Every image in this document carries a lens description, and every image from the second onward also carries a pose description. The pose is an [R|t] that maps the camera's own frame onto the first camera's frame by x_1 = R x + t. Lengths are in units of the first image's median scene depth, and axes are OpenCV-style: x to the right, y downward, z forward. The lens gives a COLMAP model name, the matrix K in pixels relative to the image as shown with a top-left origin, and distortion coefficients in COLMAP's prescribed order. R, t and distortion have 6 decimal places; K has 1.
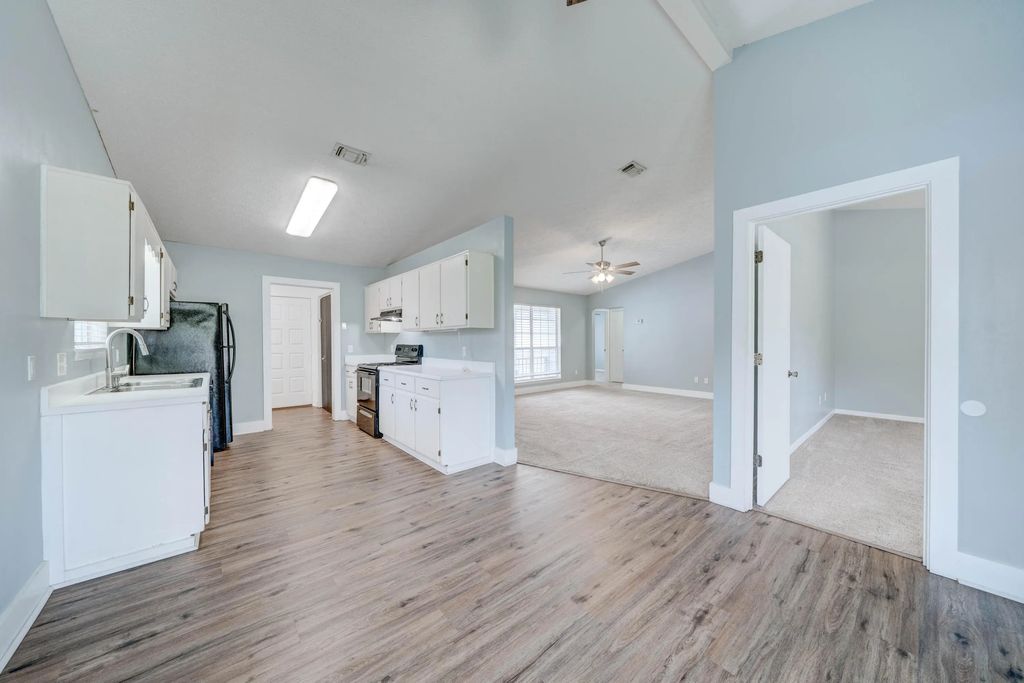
lens RADIAL K [[357.4, 0, 509.4], [0, 357.4, 343.4], [0, 0, 1]] dist [0.001277, -0.000967]
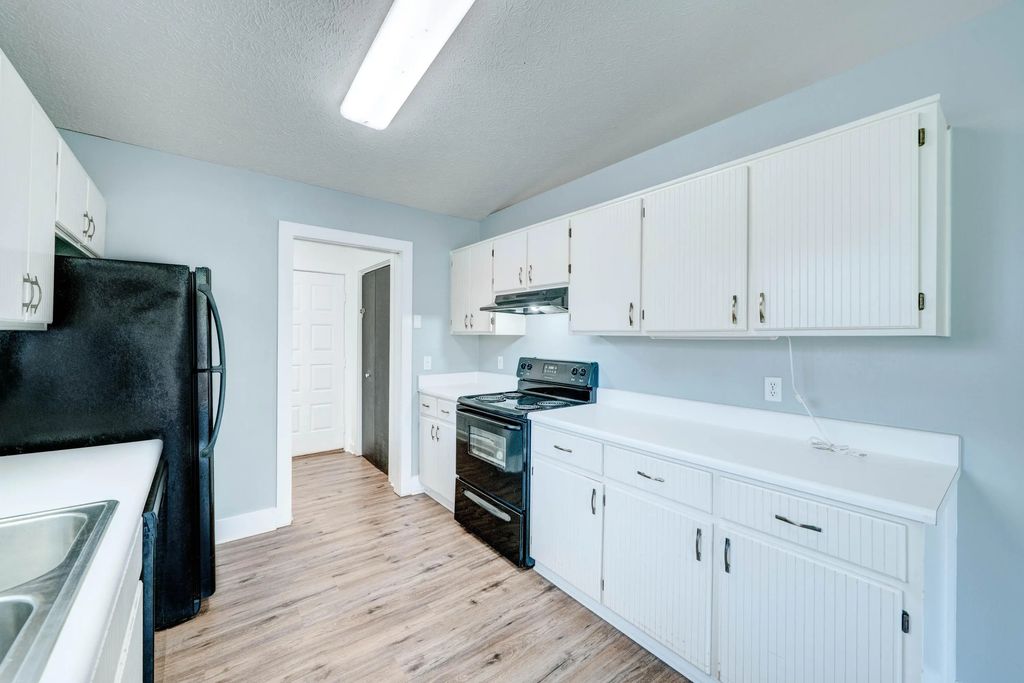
lens RADIAL K [[401.8, 0, 506.6], [0, 401.8, 335.4], [0, 0, 1]] dist [-0.002242, -0.000051]
pose [[0.999222, 0.013335, -0.037103, -0.345660], [-0.013619, 0.999880, -0.007428, -0.027357], [0.036999, 0.007928, 0.999284, 0.445266]]
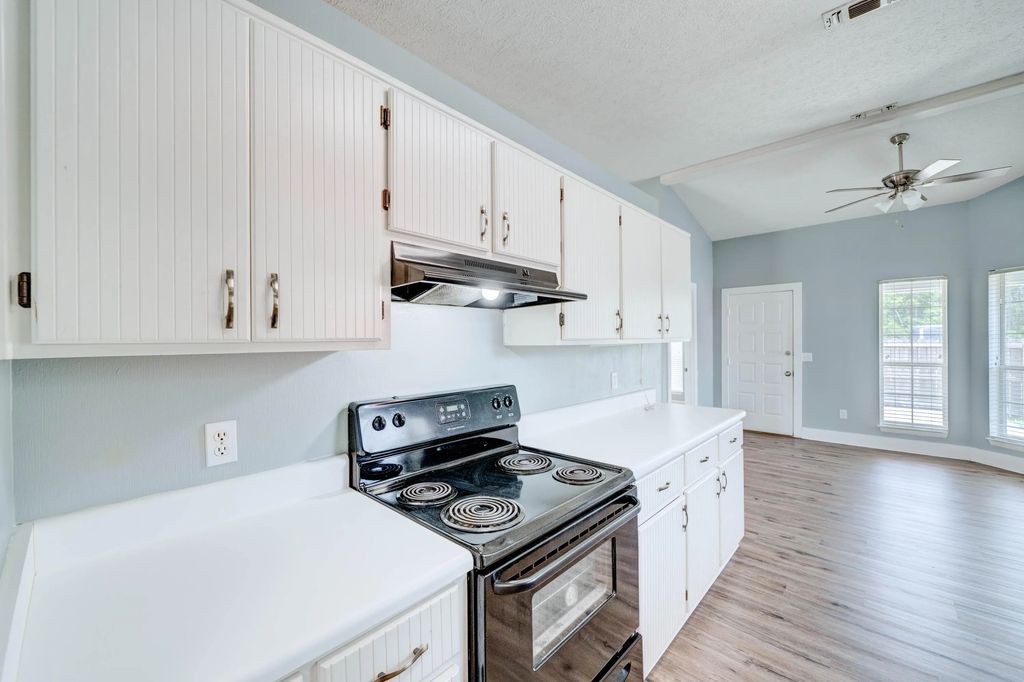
lens RADIAL K [[403.8, 0, 512.1], [0, 403.8, 346.3], [0, 0, 1]] dist [-0.000534, -0.000015]
pose [[-0.141383, 0.007698, 0.989925, -0.641083], [0.023988, 0.999703, -0.004348, -0.031110], [-0.989664, 0.023131, -0.141526, 1.082804]]
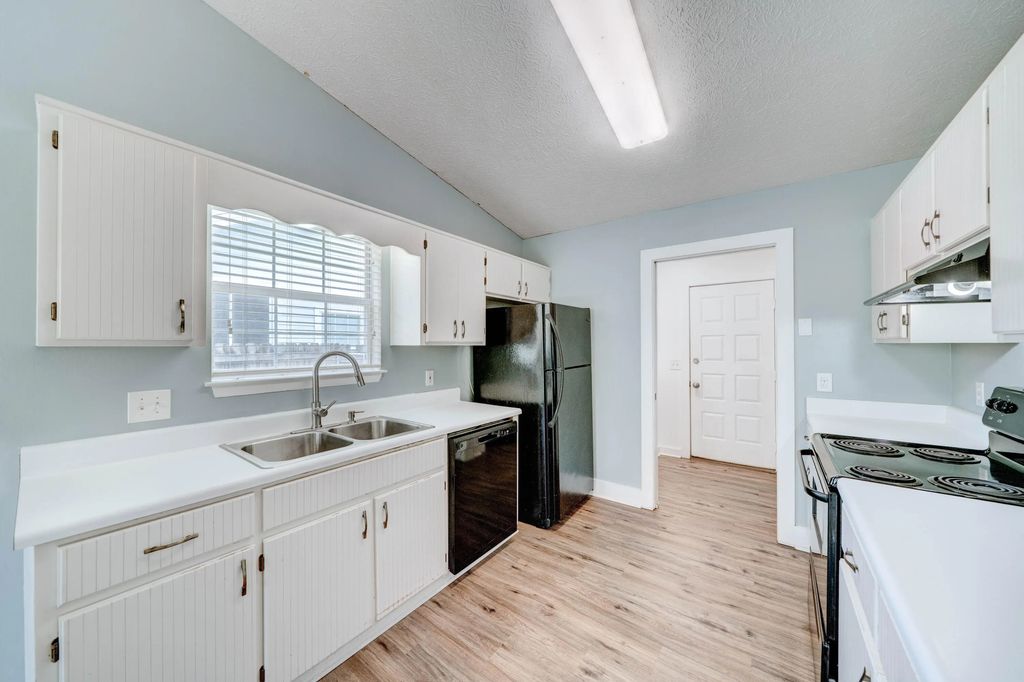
lens RADIAL K [[357.4, 0, 505.9], [0, 357.4, 341.7], [0, 0, 1]] dist [0.001277, -0.000967]
pose [[0.234974, -0.003583, -0.971995, -0.153855], [-0.005631, 0.999971, -0.005047, -0.030344], [0.971985, 0.006659, 0.234947, 0.635587]]
